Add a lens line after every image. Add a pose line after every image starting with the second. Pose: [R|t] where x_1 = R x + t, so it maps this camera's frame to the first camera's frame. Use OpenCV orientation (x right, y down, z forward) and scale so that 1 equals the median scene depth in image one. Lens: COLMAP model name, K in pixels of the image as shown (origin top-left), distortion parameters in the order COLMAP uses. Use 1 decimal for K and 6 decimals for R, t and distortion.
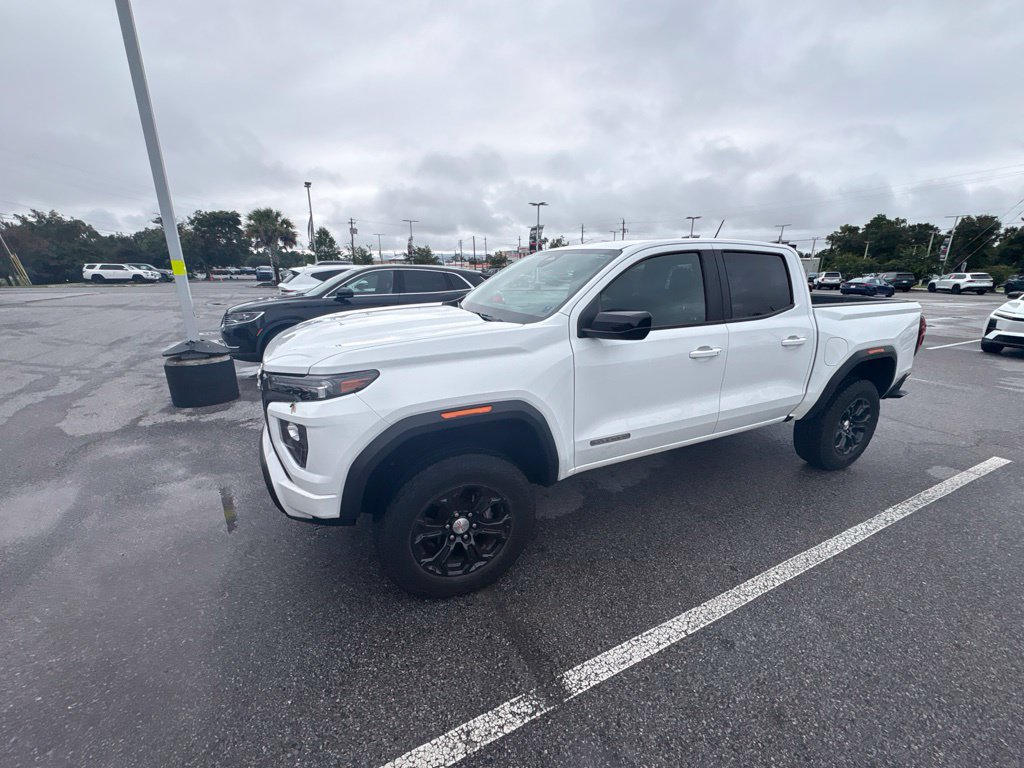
lens RADIAL K [[402.3, 0, 509.9], [0, 402.3, 386.8], [0, 0, 1]] dist [0.000889, -0.000446]
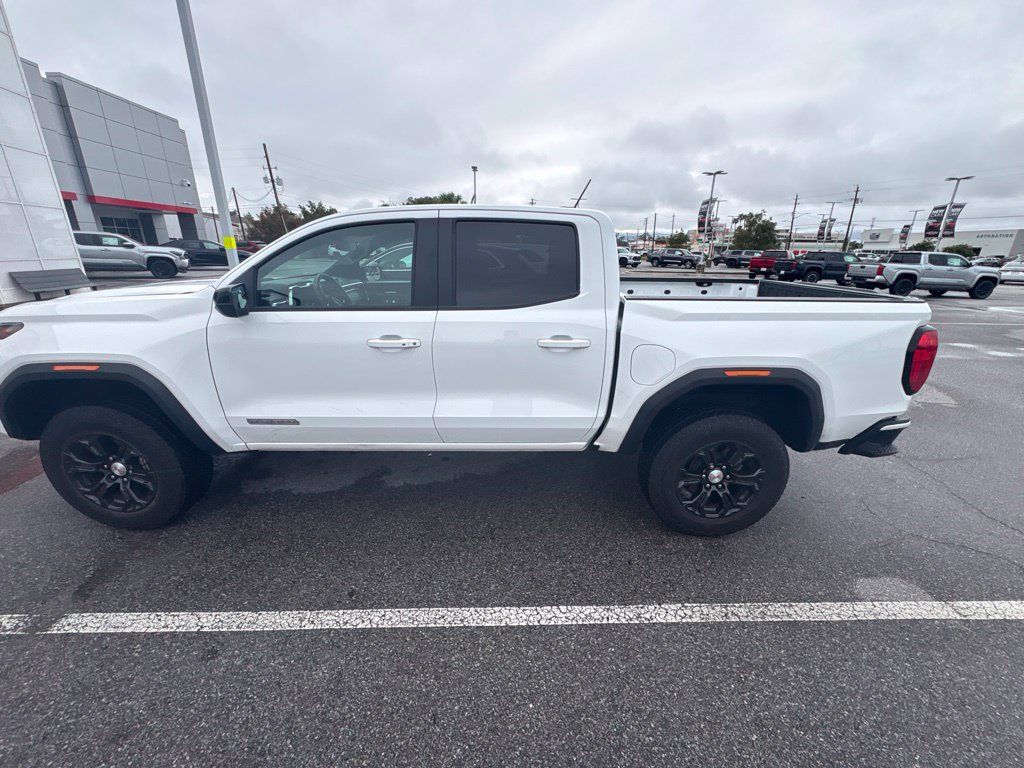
lens RADIAL K [[402.3, 0, 509.9], [0, 402.3, 386.8], [0, 0, 1]] dist [0.000889, -0.000446]
pose [[0.909649, 0.142057, -0.390330, 0.870887], [-0.124007, 0.989723, 0.071209, -0.069163], [0.396435, -0.016371, 0.917917, 0.268005]]
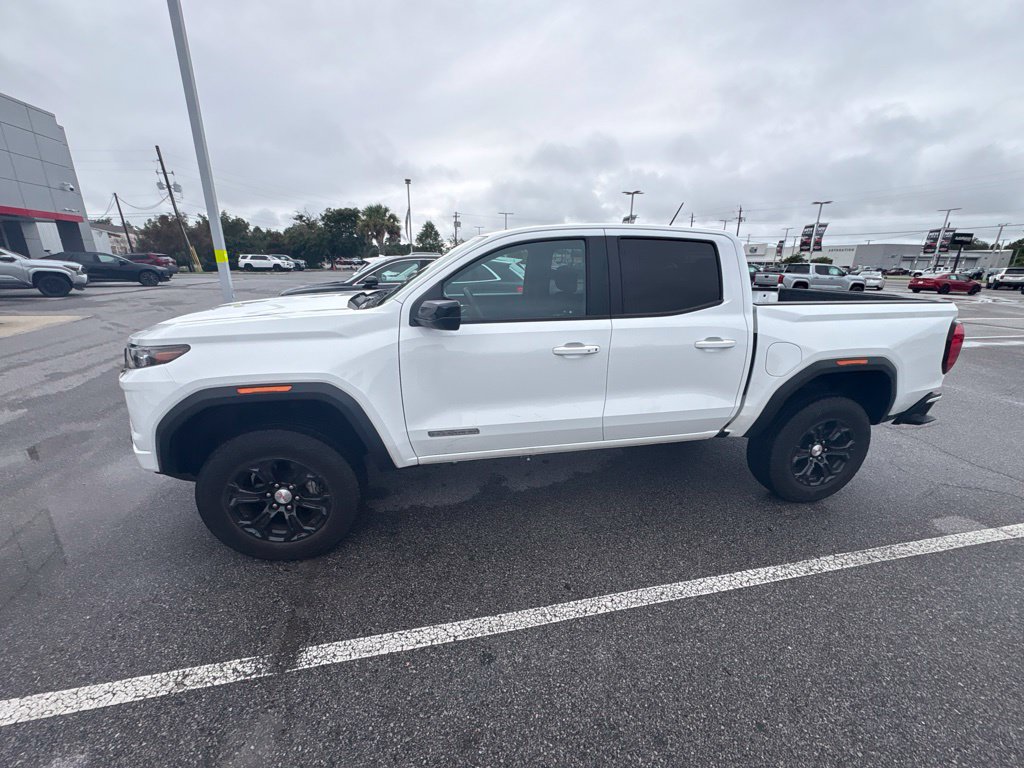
lens RADIAL K [[402.3, 0, 509.9], [0, 402.3, 386.8], [0, 0, 1]] dist [0.000889, -0.000446]
pose [[0.971163, 0.076643, -0.225762, 0.459379], [-0.072656, 0.997020, 0.025930, -0.010992], [0.227076, -0.008779, 0.973837, 0.065722]]
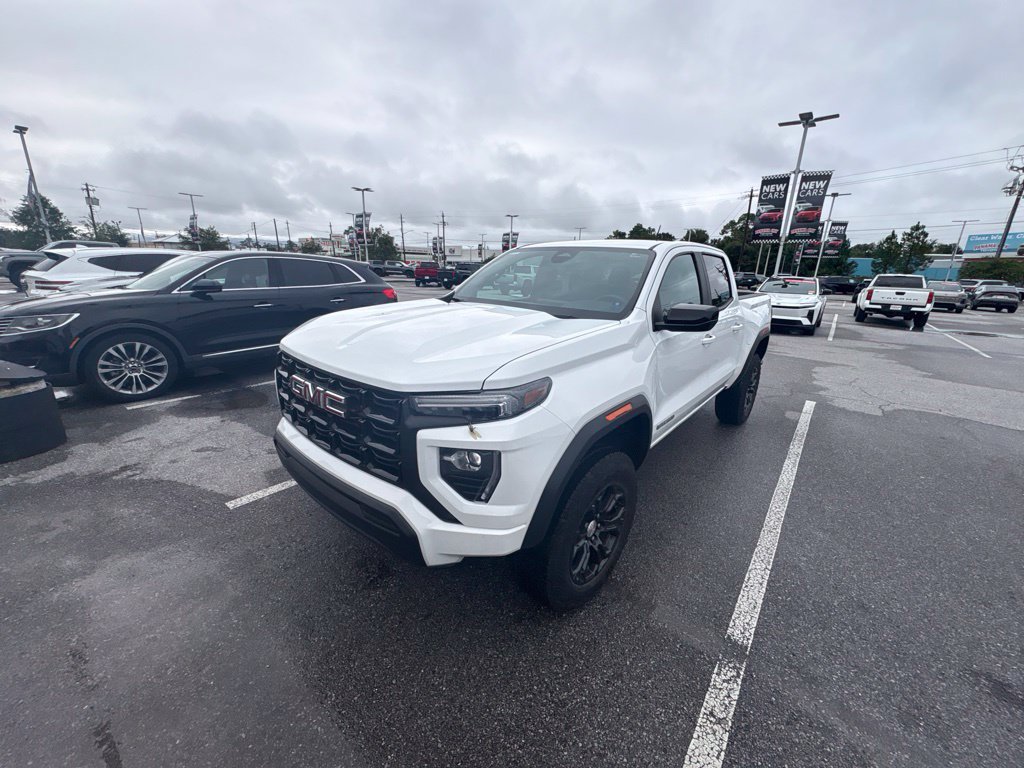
lens RADIAL K [[402.1, 0, 509.0], [0, 402.1, 387.2], [0, 0, 1]] dist [0.000497, -0.000231]
pose [[0.911045, -0.099058, 0.400231, -0.446613], [0.091180, 0.995081, 0.038732, -0.036143], [-0.402099, 0.001206, 0.915595, 0.123132]]
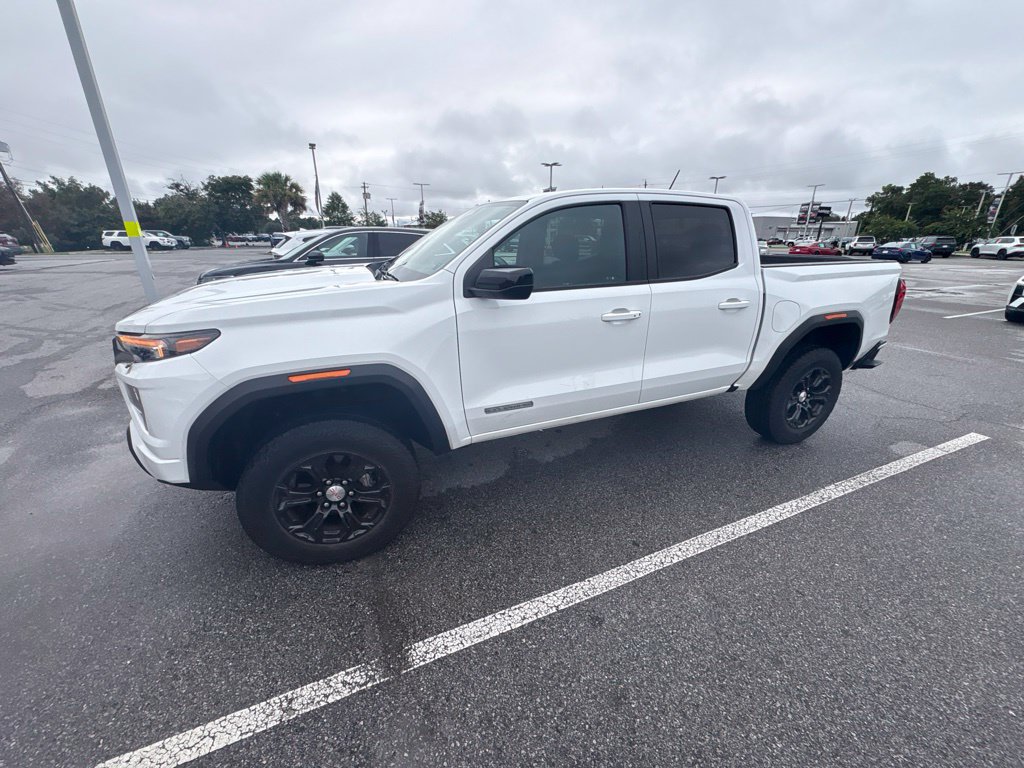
lens RADIAL K [[402.3, 0, 509.9], [0, 402.3, 386.8], [0, 0, 1]] dist [0.000889, -0.000446]
pose [[0.999033, 0.011959, -0.042305, 0.224907], [-0.008718, 0.997071, 0.075979, 0.008565], [0.043089, -0.075537, 0.996212, 0.049858]]
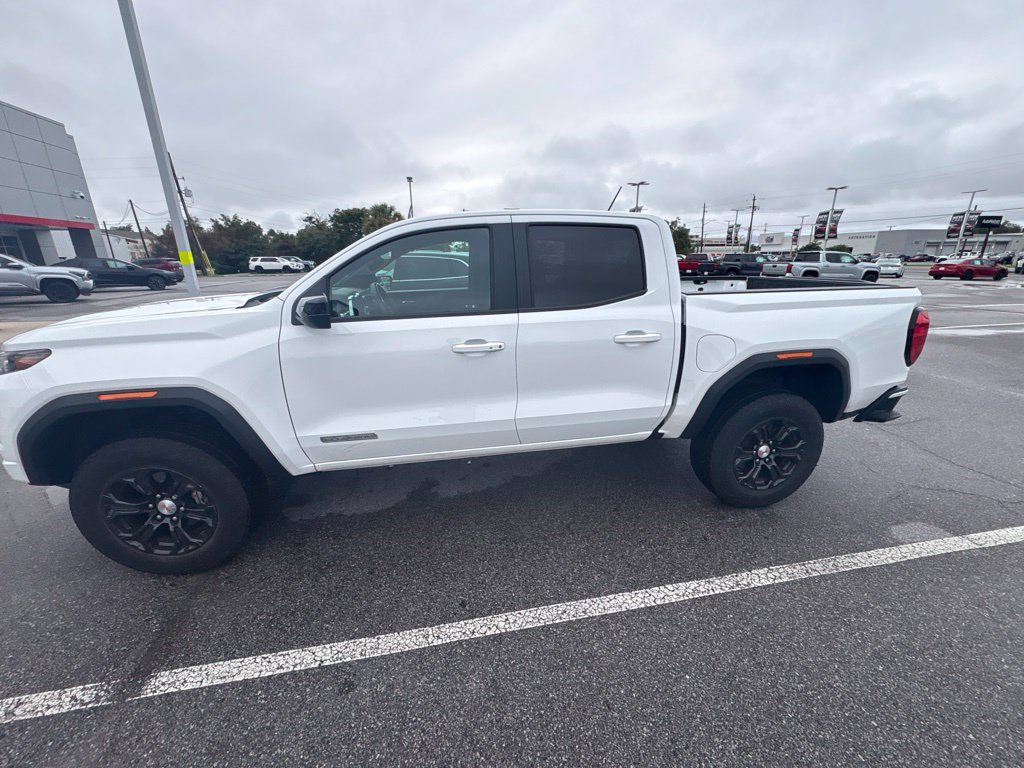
lens RADIAL K [[402.7, 0, 509.7], [0, 402.7, 386.5], [0, 0, 1]] dist [0.000542, -0.000248]
pose [[0.964247, 0.064587, -0.257014, 0.641110], [-0.057303, 0.997717, 0.035738, -0.029808], [0.258735, -0.019733, 0.965747, 0.167399]]
